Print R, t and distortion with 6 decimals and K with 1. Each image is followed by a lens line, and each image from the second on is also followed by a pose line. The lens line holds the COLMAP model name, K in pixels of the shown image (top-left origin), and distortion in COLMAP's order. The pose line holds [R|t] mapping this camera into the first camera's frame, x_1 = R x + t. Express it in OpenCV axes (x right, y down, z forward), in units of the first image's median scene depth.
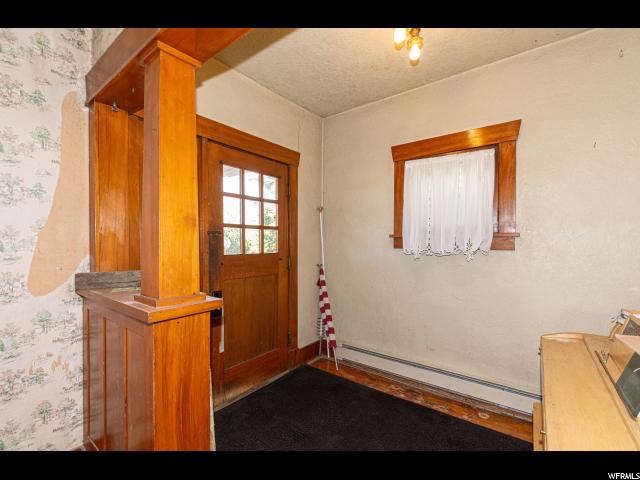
lens RADIAL K [[281.1, 0, 320.0], [0, 281.1, 229.4], [0, 0, 1]] dist [-0.001664, -0.000492]
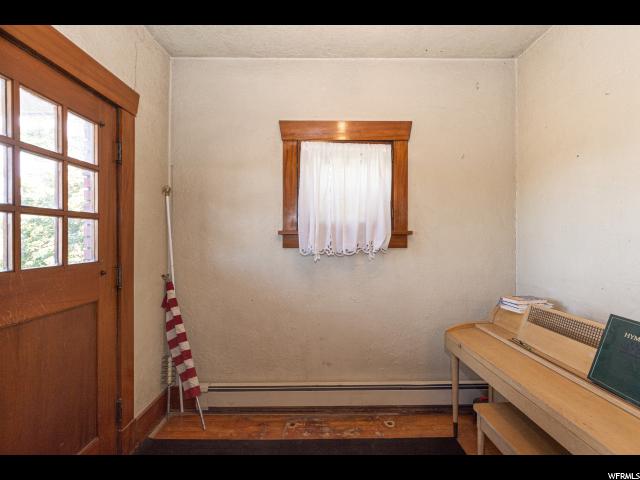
lens RADIAL K [[281.1, 0, 320.0], [0, 281.1, 229.4], [0, 0, 1]] dist [-0.001664, -0.000492]
pose [[0.786833, 0.015387, 0.616975, -0.142513], [-0.025225, 0.999656, 0.007238, 0.005415], [-0.616651, -0.021258, 0.786950, 0.299187]]
